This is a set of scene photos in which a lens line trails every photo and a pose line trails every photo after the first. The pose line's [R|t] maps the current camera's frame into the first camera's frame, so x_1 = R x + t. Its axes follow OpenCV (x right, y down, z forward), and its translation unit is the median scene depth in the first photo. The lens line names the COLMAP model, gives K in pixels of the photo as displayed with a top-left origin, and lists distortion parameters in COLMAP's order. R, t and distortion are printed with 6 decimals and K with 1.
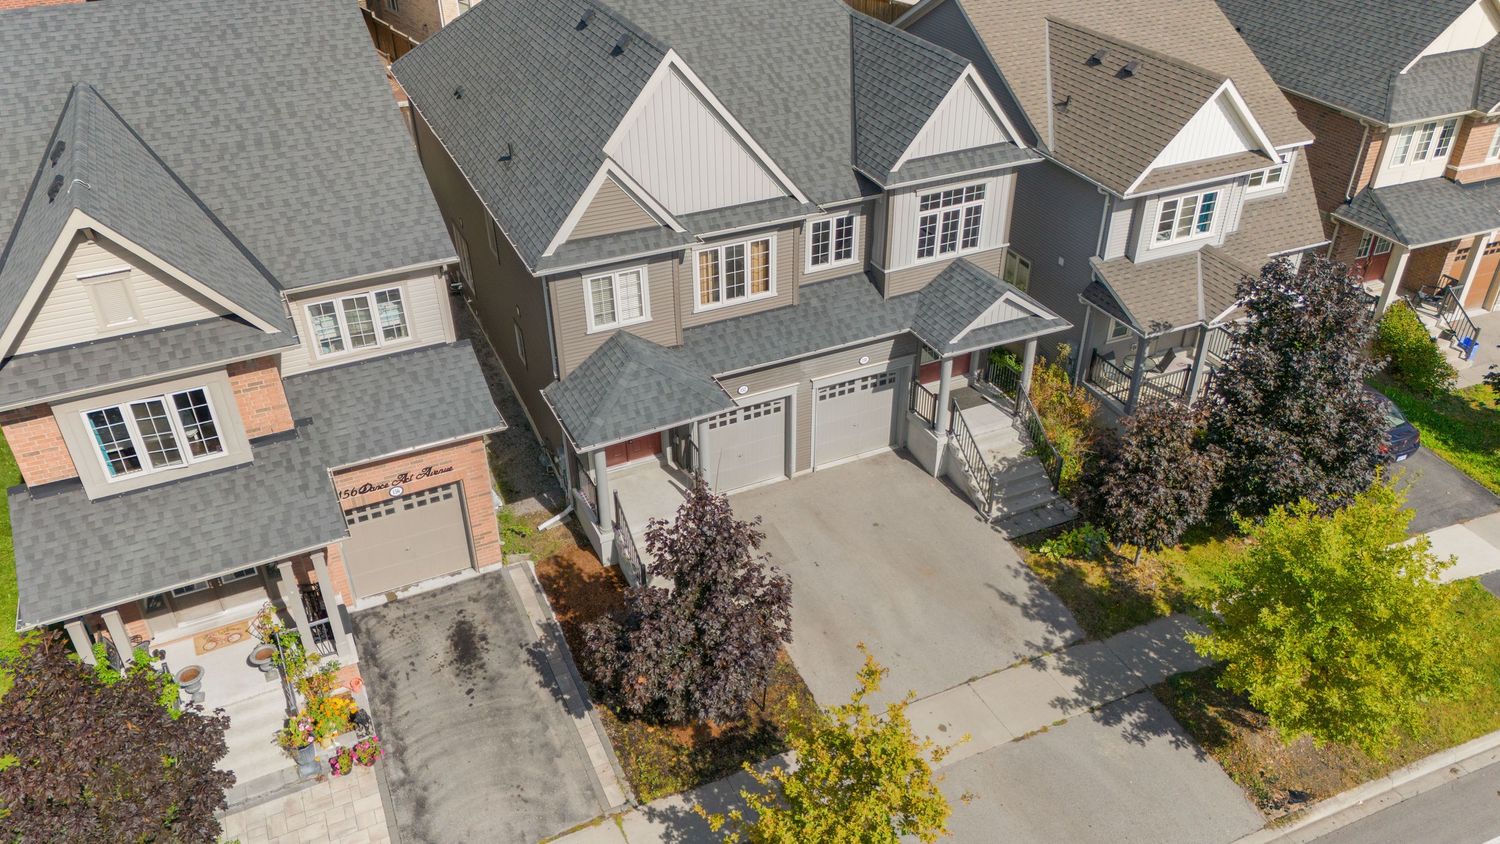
lens RADIAL K [[1107.1, 0, 754.8], [0, 1107.1, 421.1], [0, 0, 1]] dist [0.050484, -0.038810]
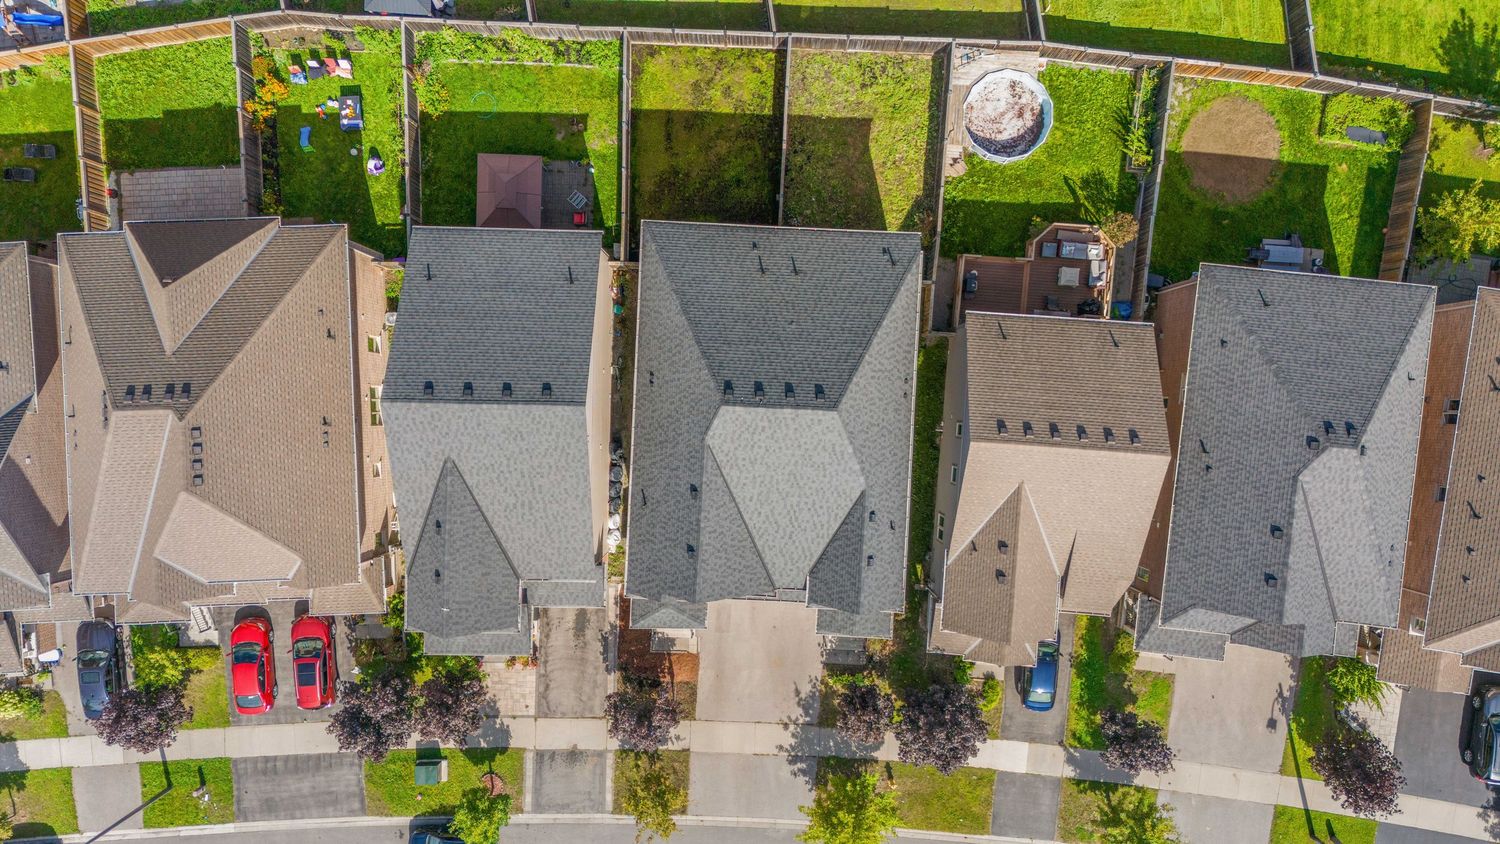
lens RADIAL K [[1076.8, 0, 752.5], [0, 1076.8, 420.3], [0, 0, 1]] dist [0.052004, -0.049604]
pose [[0.887682, 0.460183, 0.015890, -0.151337], [-0.259071, 0.470619, 0.843445, -1.959801], [0.380661, -0.752828, 0.536980, 0.177291]]
